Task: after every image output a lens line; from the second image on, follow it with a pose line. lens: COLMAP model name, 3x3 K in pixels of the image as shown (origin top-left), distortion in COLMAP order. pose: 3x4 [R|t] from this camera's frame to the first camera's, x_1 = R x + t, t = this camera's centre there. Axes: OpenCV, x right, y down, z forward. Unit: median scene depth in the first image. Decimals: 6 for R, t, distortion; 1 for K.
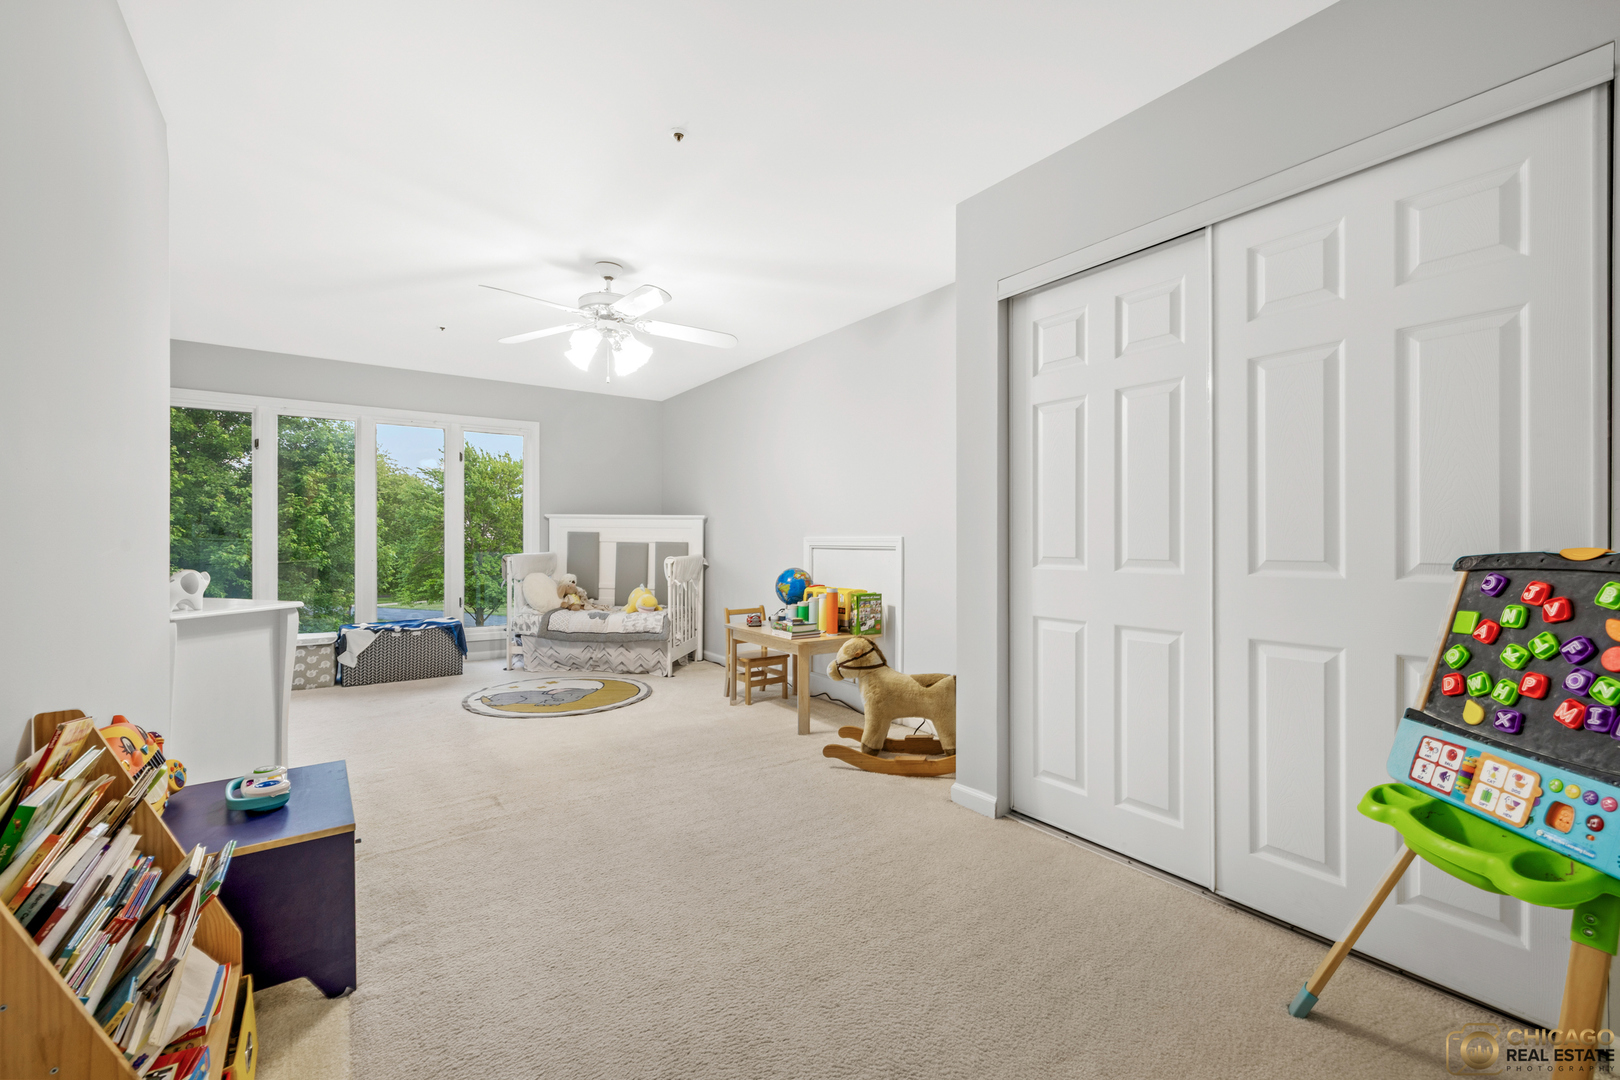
lens RADIAL K [[685.4, 0, 810.0], [0, 685.4, 540.0], [0, 0, 1]] dist [-0.000097, 0.000039]
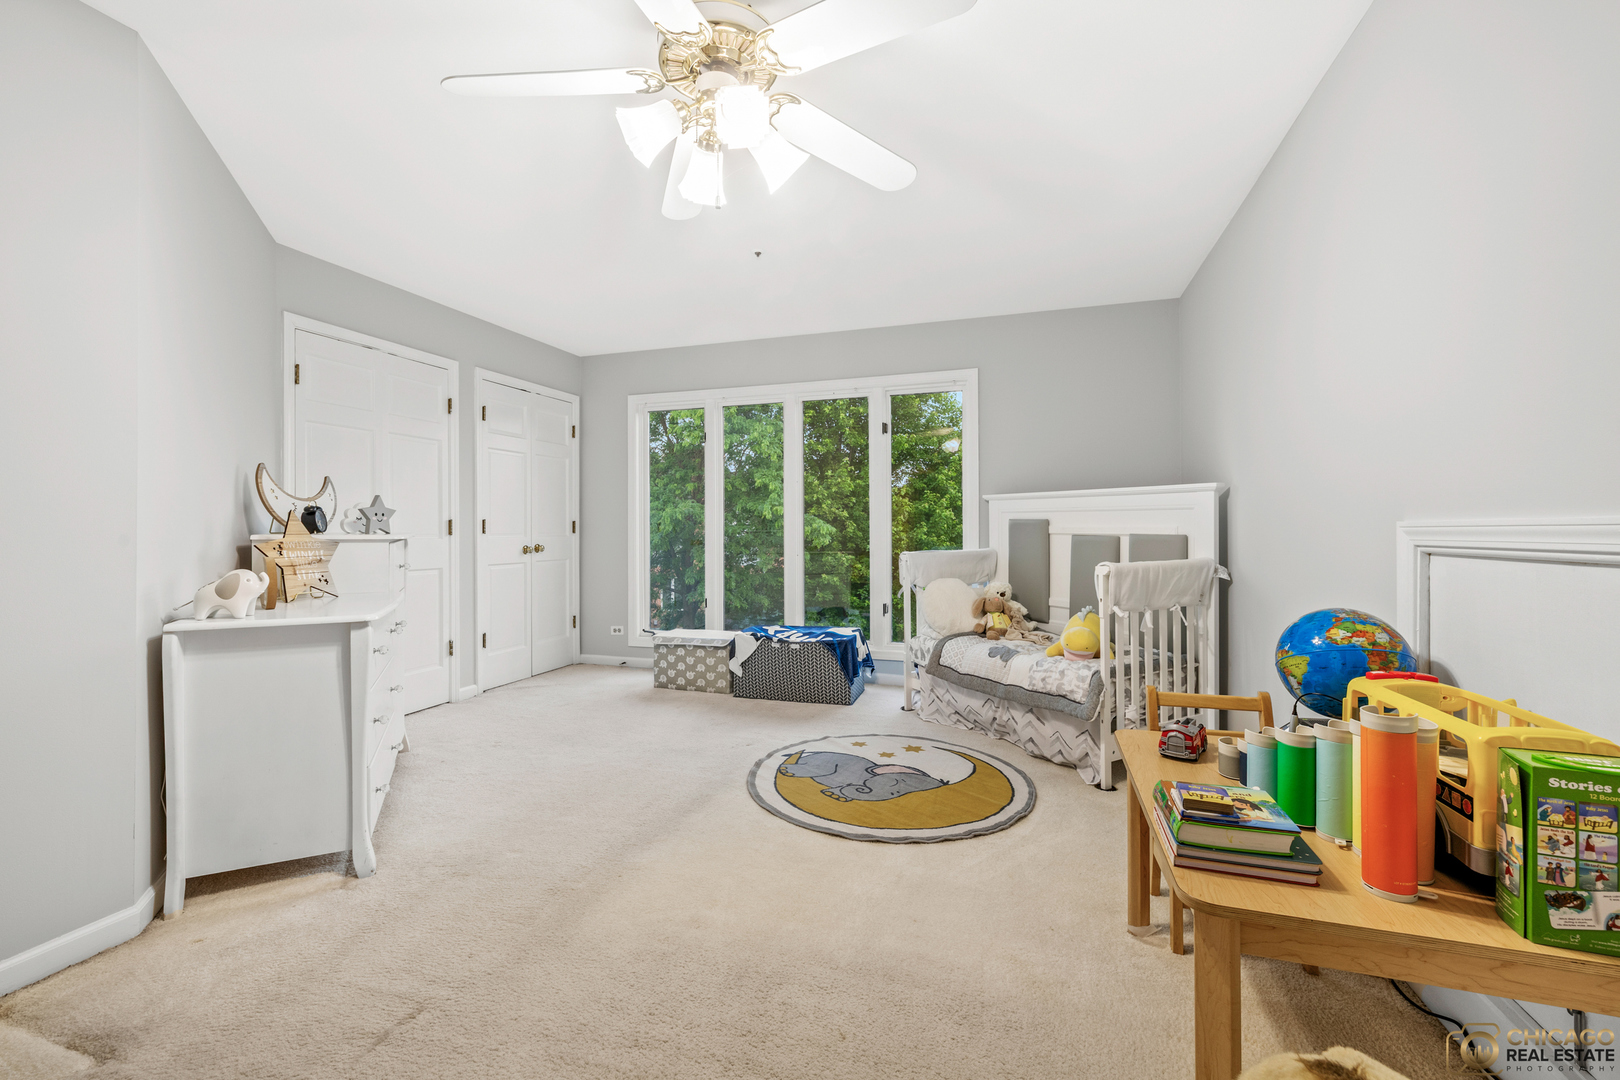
lens RADIAL K [[680.4, 0, 804.7], [0, 680.4, 528.0], [0, 0, 1]] dist [-0.000231, 0.000003]
pose [[0.595365, -0.006996, -0.803425, 0.081406], [0.003448, 0.999975, -0.006153, 0.000172], [0.803448, 0.000893, 0.595374, 0.495162]]
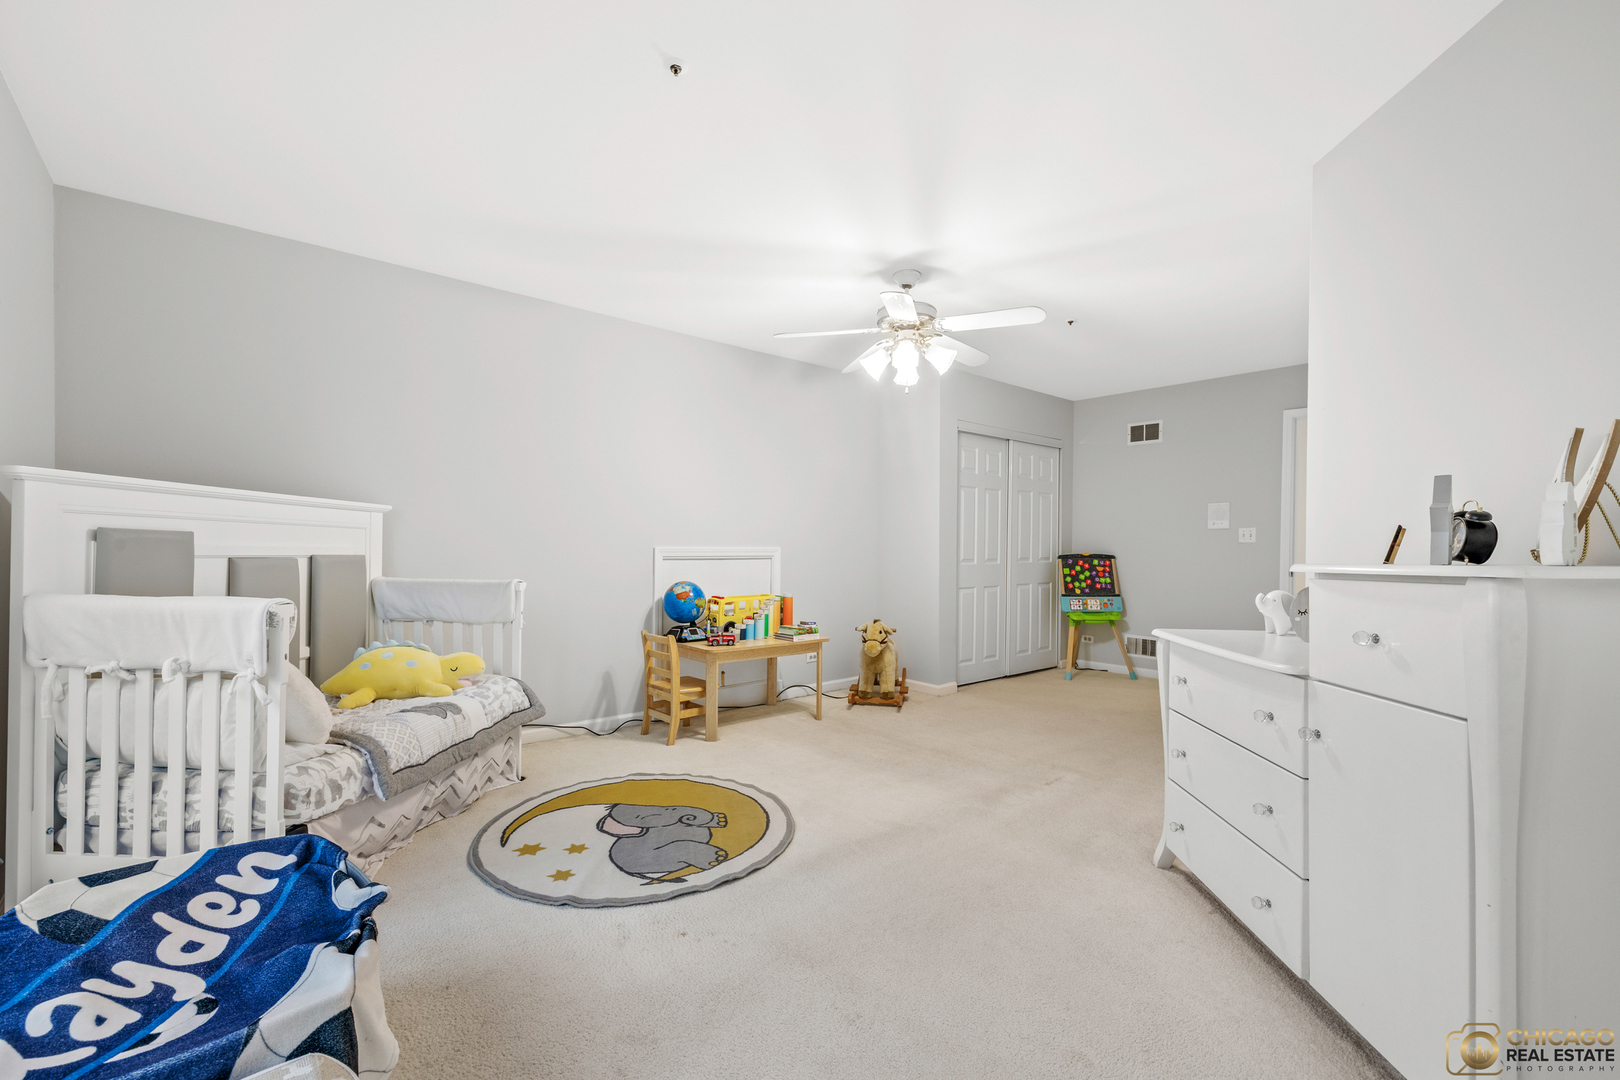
lens RADIAL K [[685.4, 0, 810.0], [0, 685.4, 540.0], [0, 0, 1]] dist [-0.000097, 0.000039]
pose [[-0.094699, 0.005920, 0.995488, -0.821731], [-0.008486, 0.999941, -0.006754, -0.007254], [-0.995470, -0.009087, -0.094643, 0.798545]]
